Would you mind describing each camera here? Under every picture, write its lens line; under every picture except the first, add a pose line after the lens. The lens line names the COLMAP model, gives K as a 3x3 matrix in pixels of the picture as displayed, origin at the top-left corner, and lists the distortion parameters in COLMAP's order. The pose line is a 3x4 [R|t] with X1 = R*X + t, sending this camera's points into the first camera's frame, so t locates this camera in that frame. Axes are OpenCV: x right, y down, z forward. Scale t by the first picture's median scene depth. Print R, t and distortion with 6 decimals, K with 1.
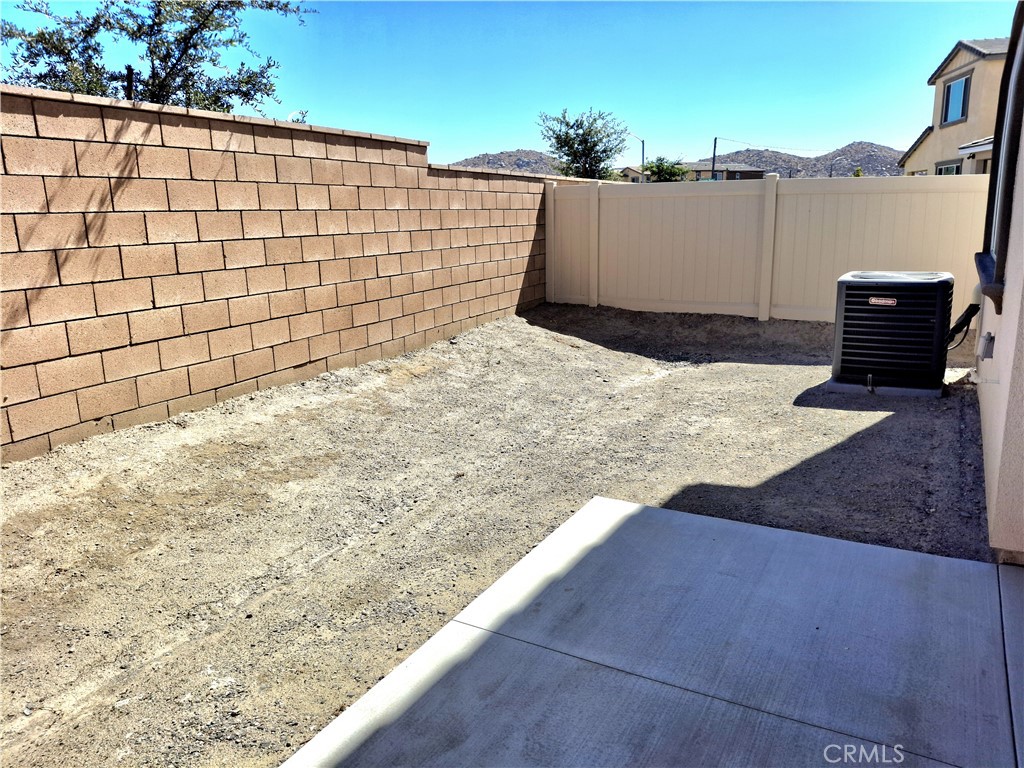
lens RADIAL K [[758.1, 0, 509.0], [0, 758.1, 380.8], [0, 0, 1]] dist [0.028753, -0.061972]
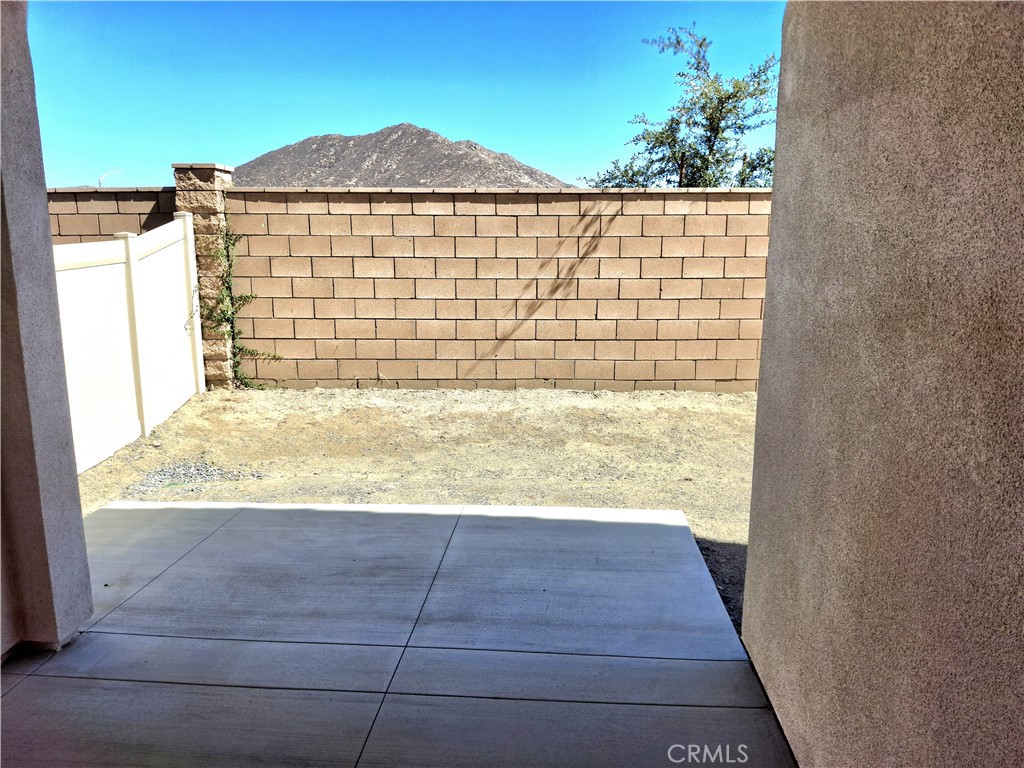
lens RADIAL K [[758.1, 0, 505.7], [0, 758.1, 390.2], [0, 0, 1]] dist [0.028753, -0.061972]
pose [[0.425885, 0.197457, -0.882968, 0.949756], [-0.203817, 0.971749, 0.119004, -0.112042], [0.881522, 0.129281, 0.454099, 0.164657]]
